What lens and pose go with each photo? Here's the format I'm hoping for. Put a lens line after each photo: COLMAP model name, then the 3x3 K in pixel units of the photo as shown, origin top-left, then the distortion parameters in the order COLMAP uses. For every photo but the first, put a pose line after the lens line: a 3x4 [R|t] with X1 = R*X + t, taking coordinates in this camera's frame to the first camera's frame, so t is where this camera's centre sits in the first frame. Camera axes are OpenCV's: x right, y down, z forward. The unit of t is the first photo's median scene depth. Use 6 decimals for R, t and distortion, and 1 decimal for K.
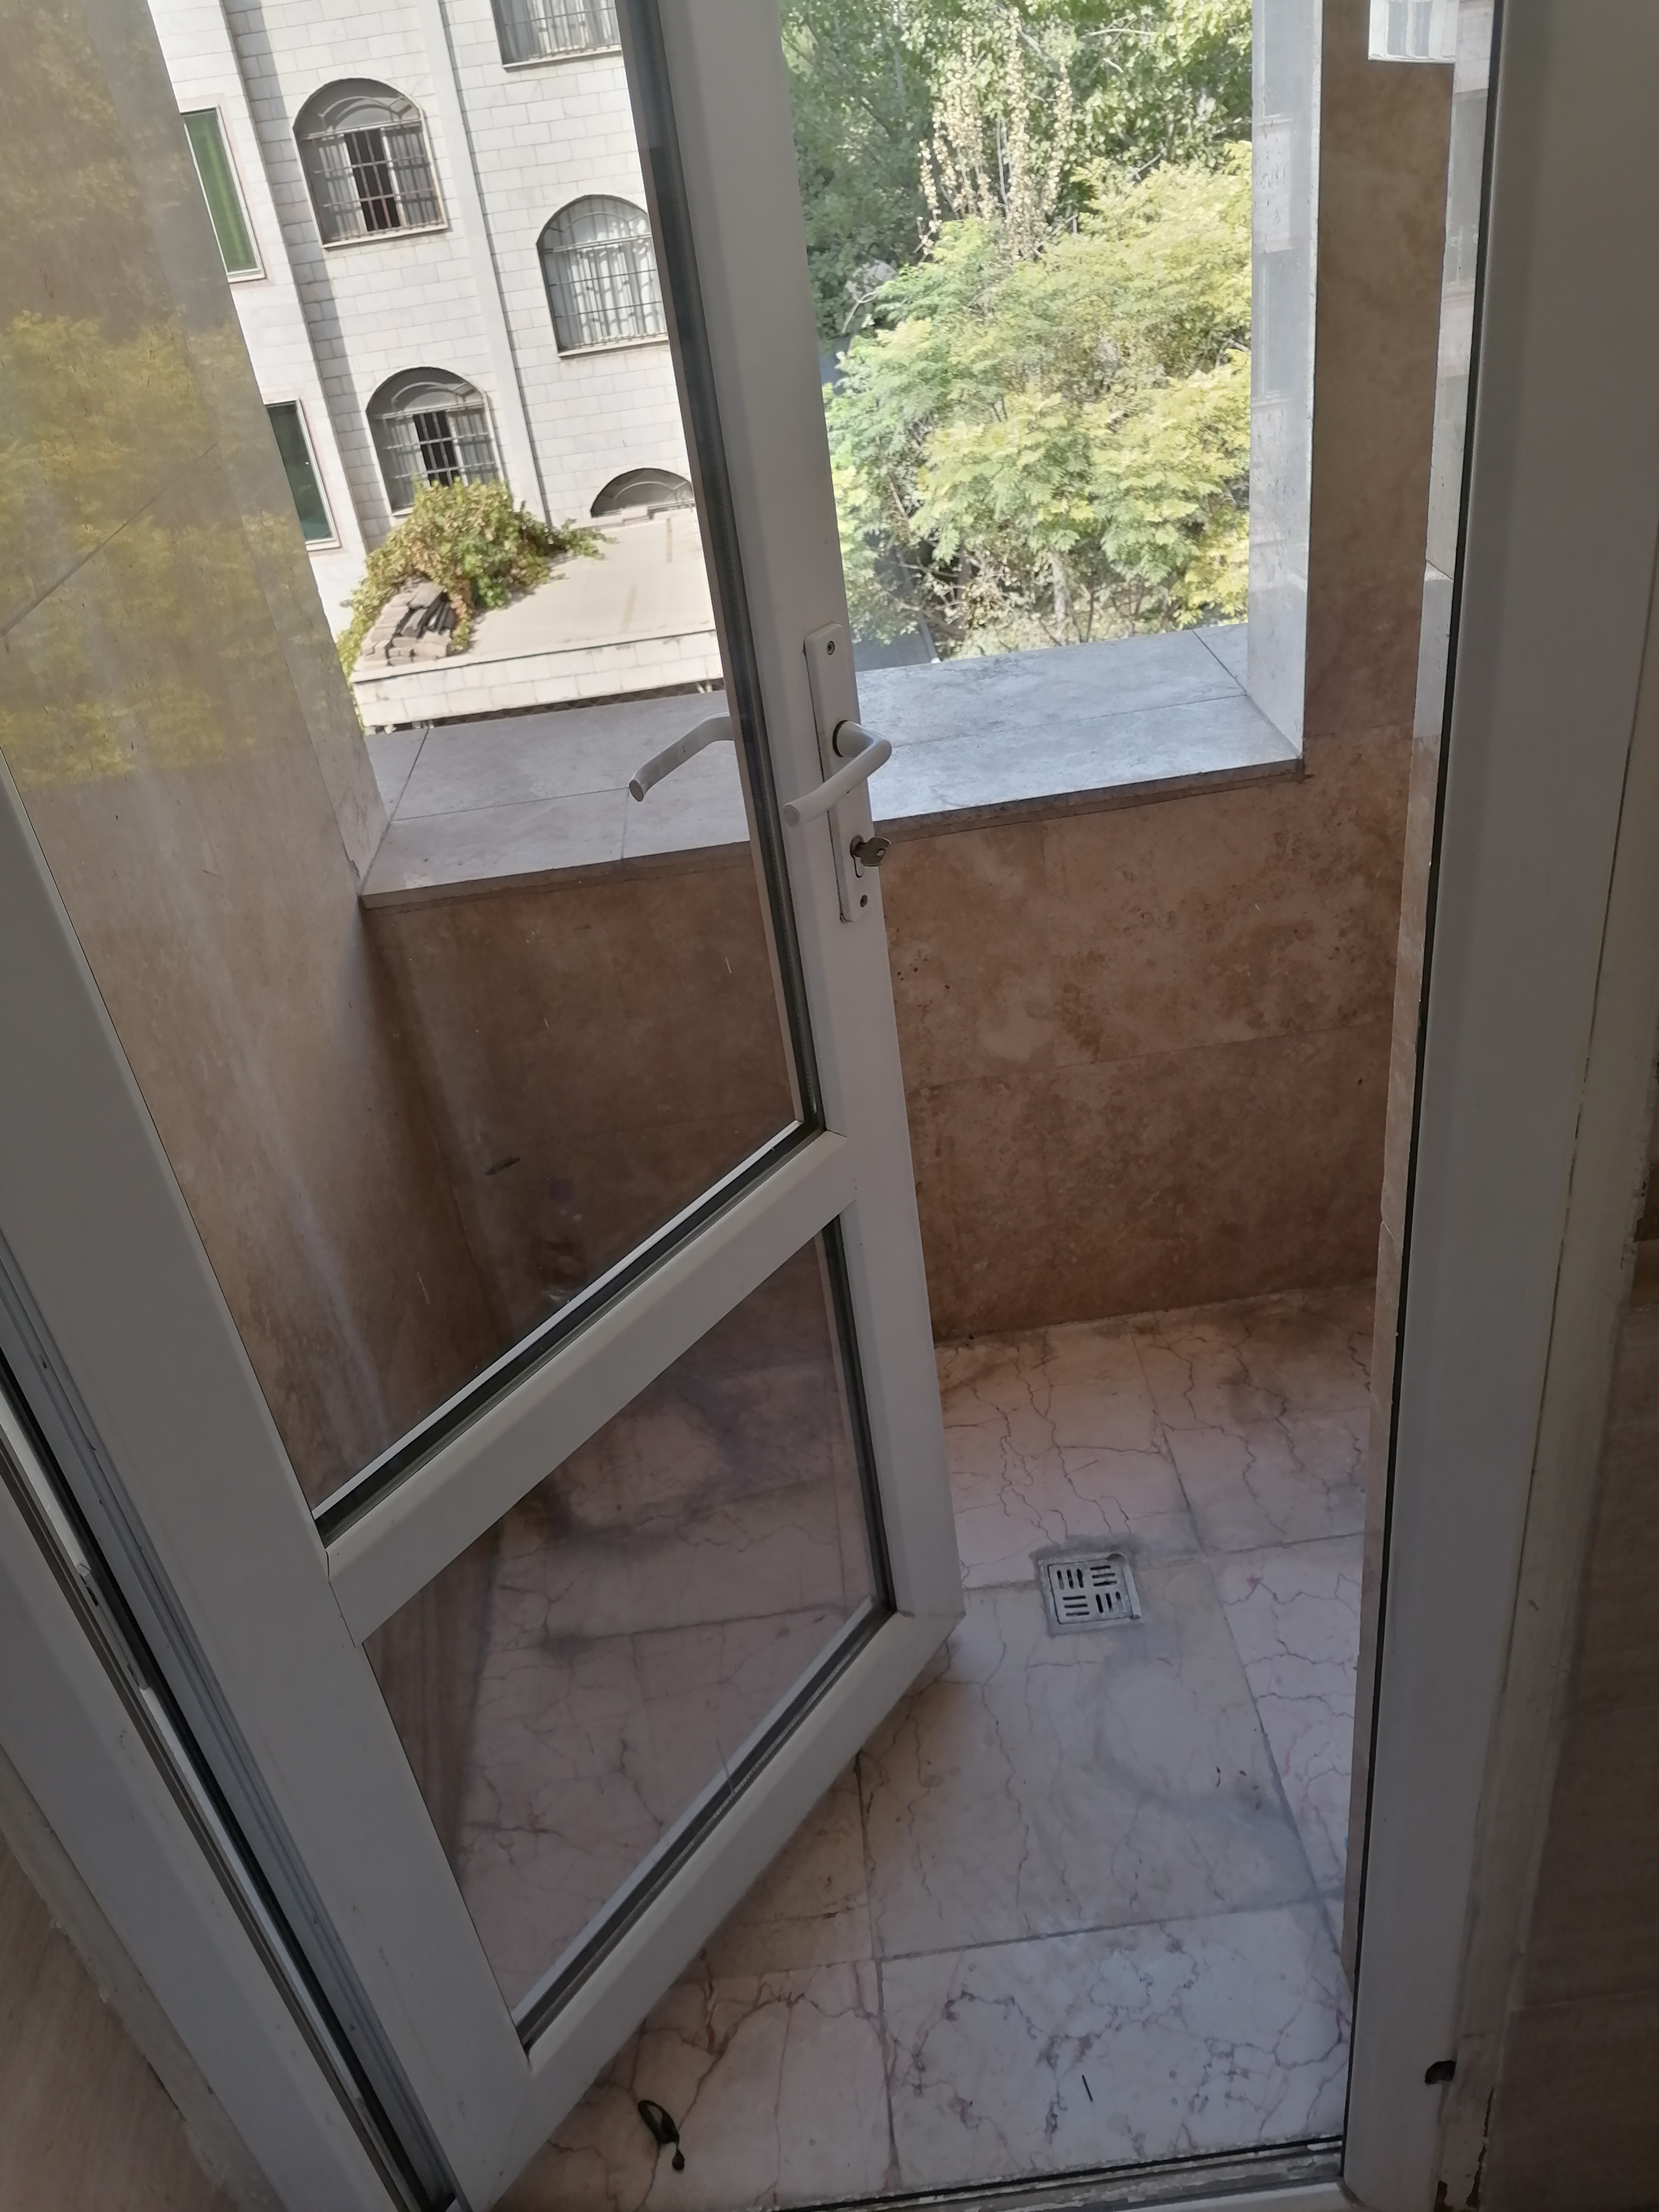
lens RADIAL K [[1665.3, 0, 917.2], [0, 1665.3, 1110.2], [0, 0, 1]] dist [0.084506, -0.108022]
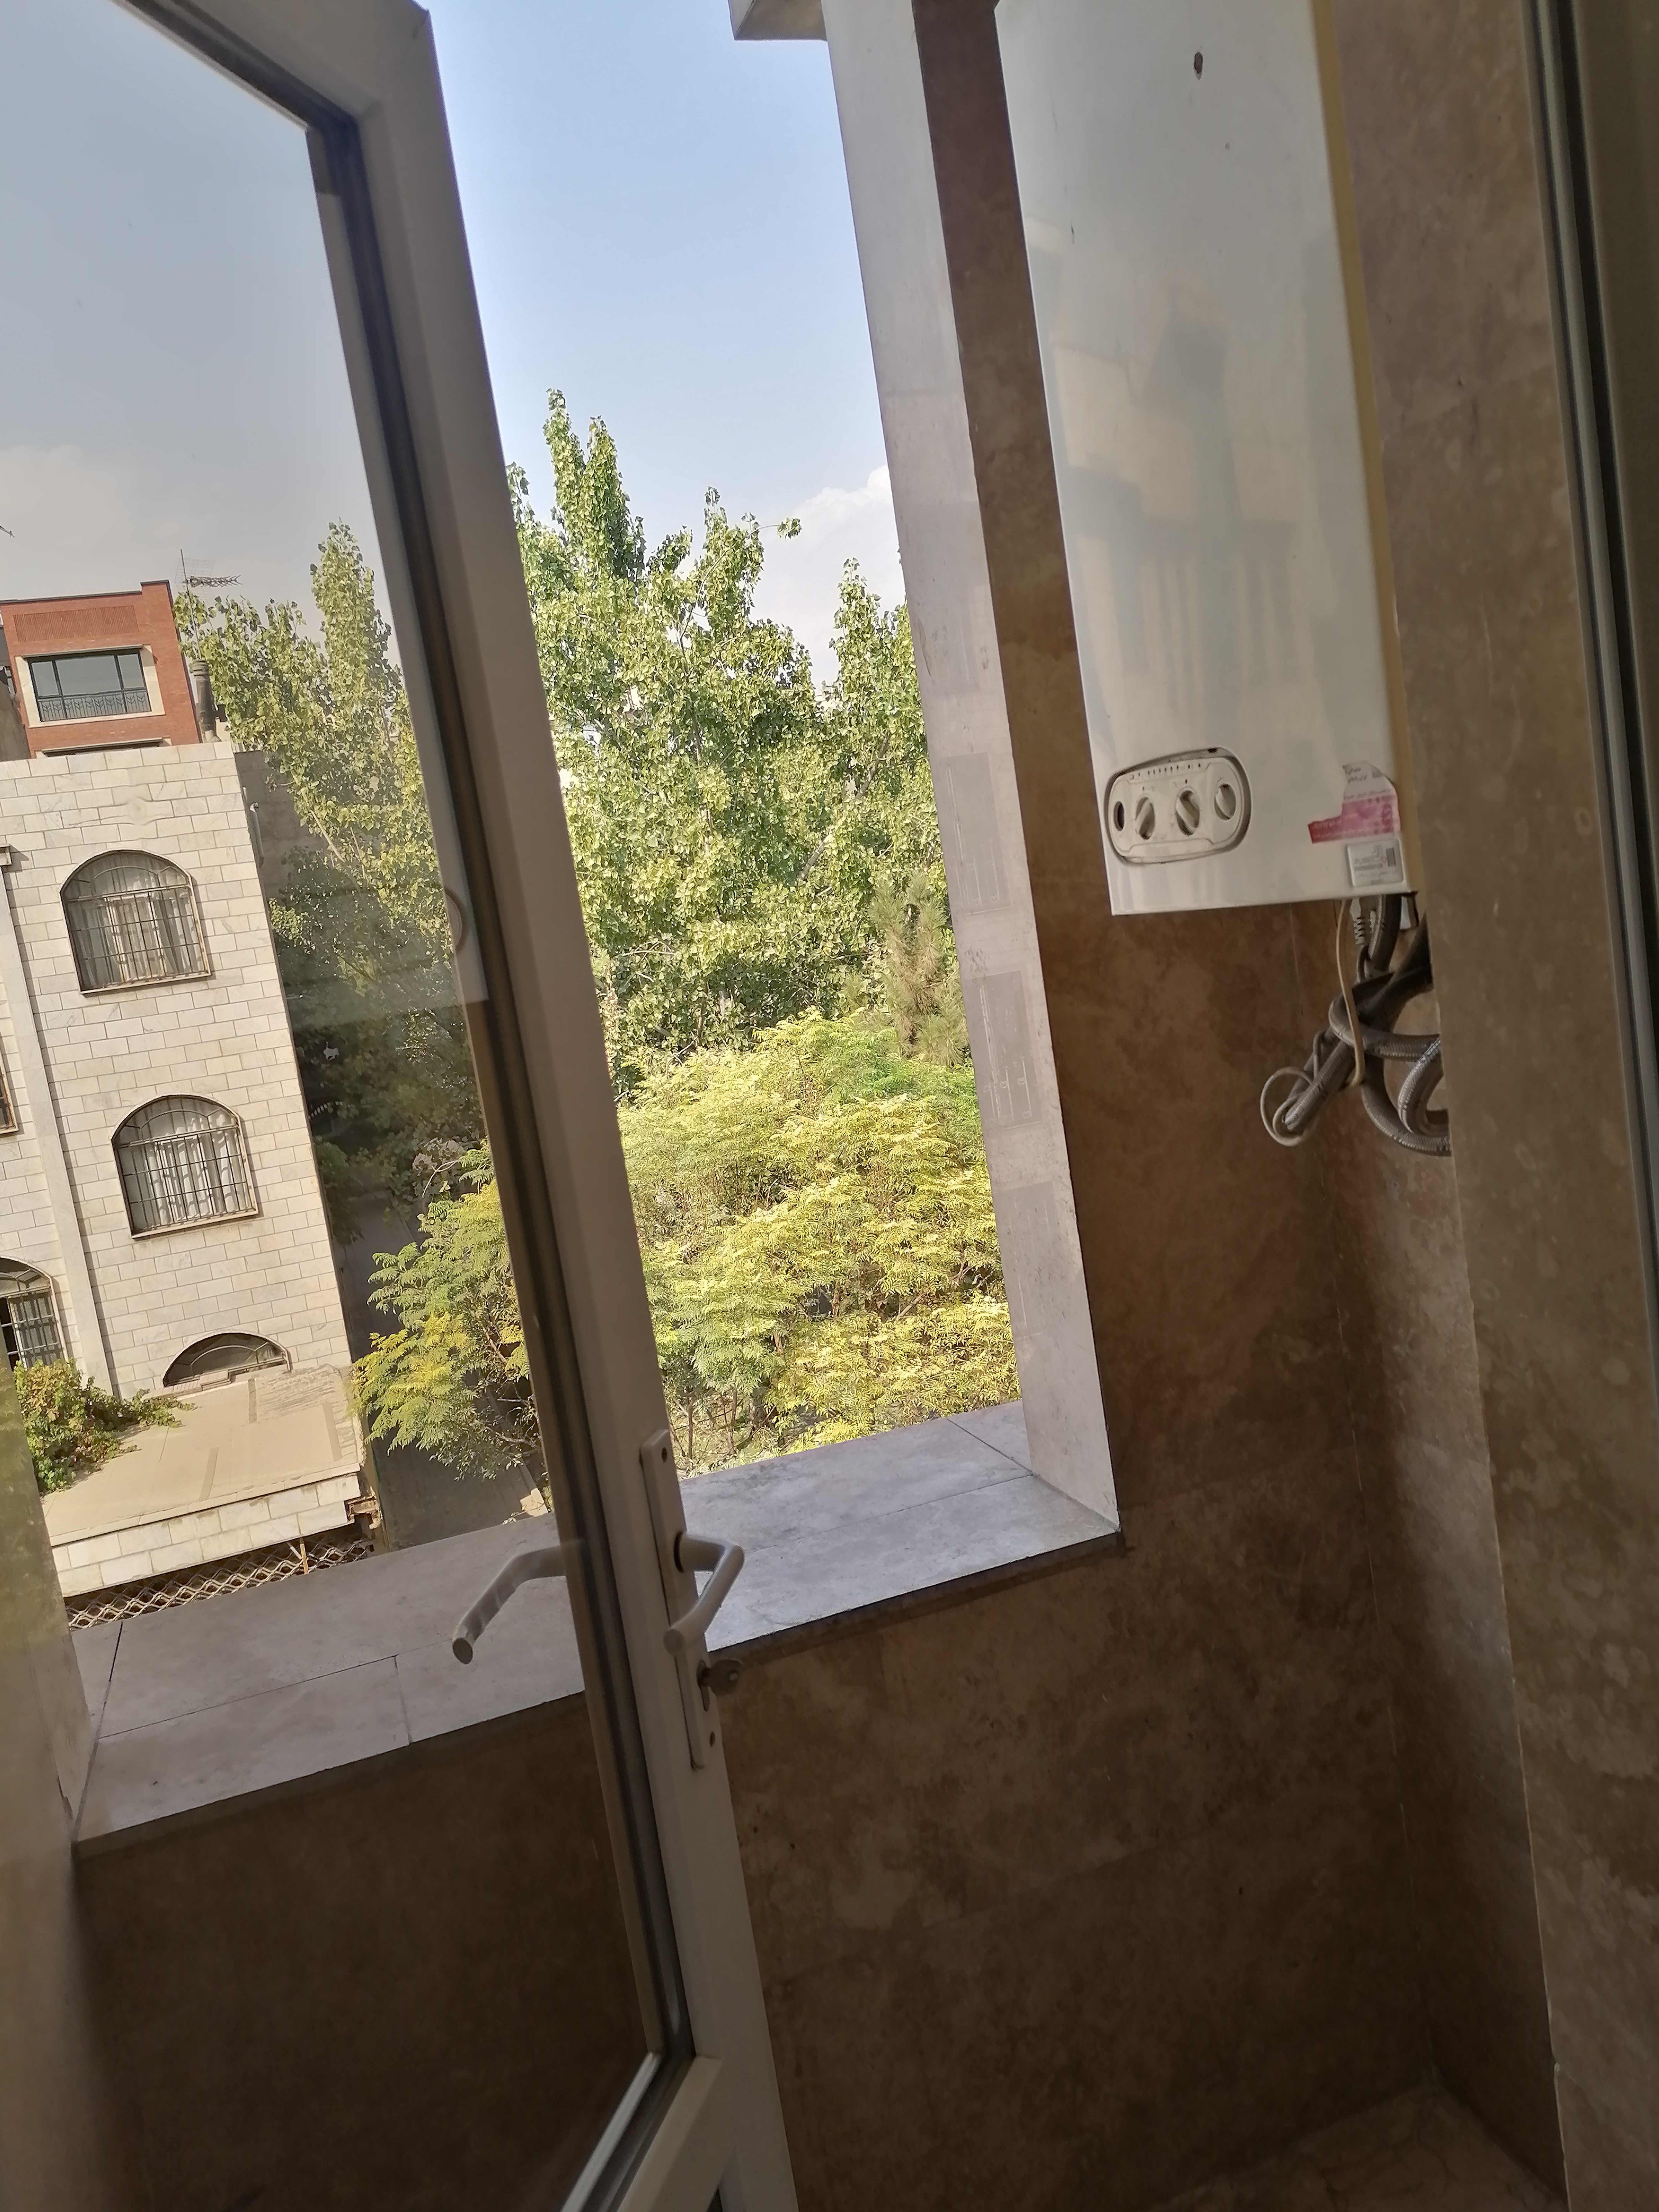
lens RADIAL K [[1665.3, 0, 838.9], [0, 1665.3, 1145.1], [0, 0, 1]] dist [0.084506, -0.108022]
pose [[0.969653, -0.058434, 0.237401, -0.131903], [0.157465, 0.892066, -0.423584, -0.023858], [-0.187026, 0.448112, 0.874195, 0.084079]]
